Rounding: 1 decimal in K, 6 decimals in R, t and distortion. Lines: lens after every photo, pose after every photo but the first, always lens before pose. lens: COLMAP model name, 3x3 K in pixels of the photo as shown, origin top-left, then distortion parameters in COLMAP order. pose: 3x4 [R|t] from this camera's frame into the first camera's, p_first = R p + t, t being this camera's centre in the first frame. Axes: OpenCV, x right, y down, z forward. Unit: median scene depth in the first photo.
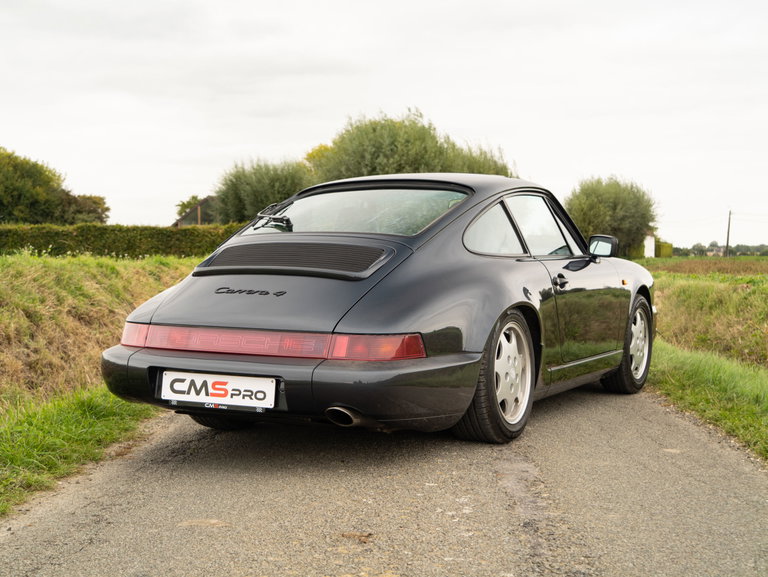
lens RADIAL K [[1074.9, 0, 393.2], [0, 1074.9, 289.1], [0, 0, 1]] dist [0.022657, 0.000000]
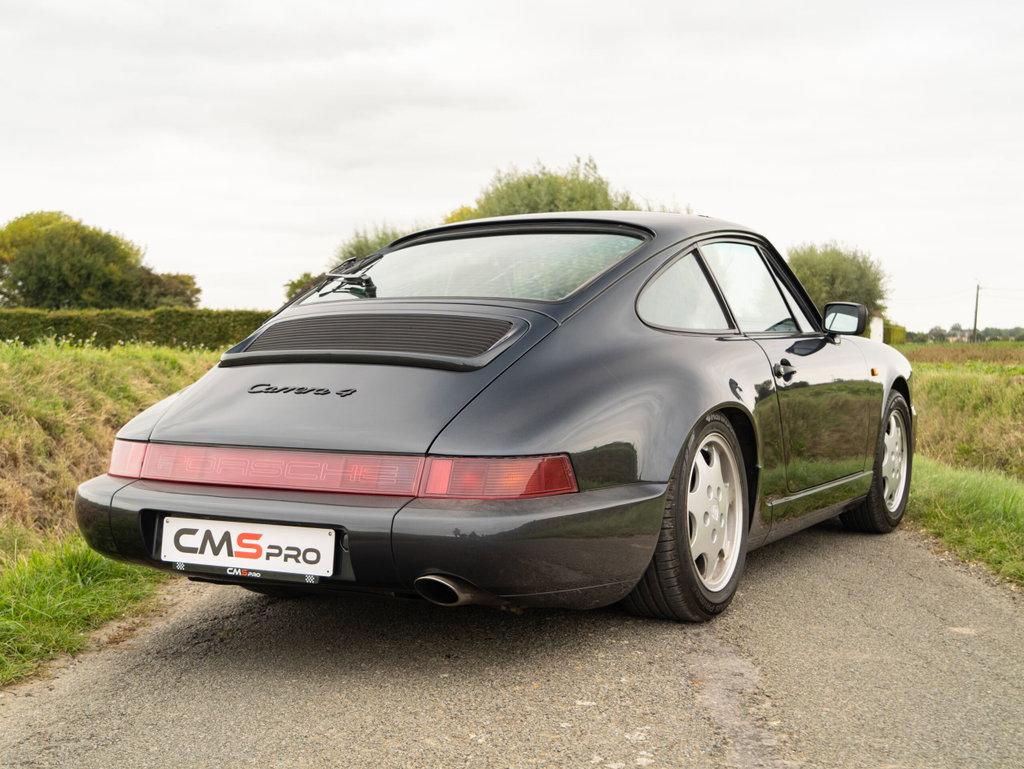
lens RADIAL K [[1303.9, 0, 543.2], [0, 1303.9, 401.6], [0, 0, 1]] dist [0.037676, 0.000000]
pose [[0.999882, -0.009000, -0.012476, 0.017803], [0.009132, 0.999902, 0.010567, 0.002187], [0.012380, -0.010679, 0.999866, 0.210383]]
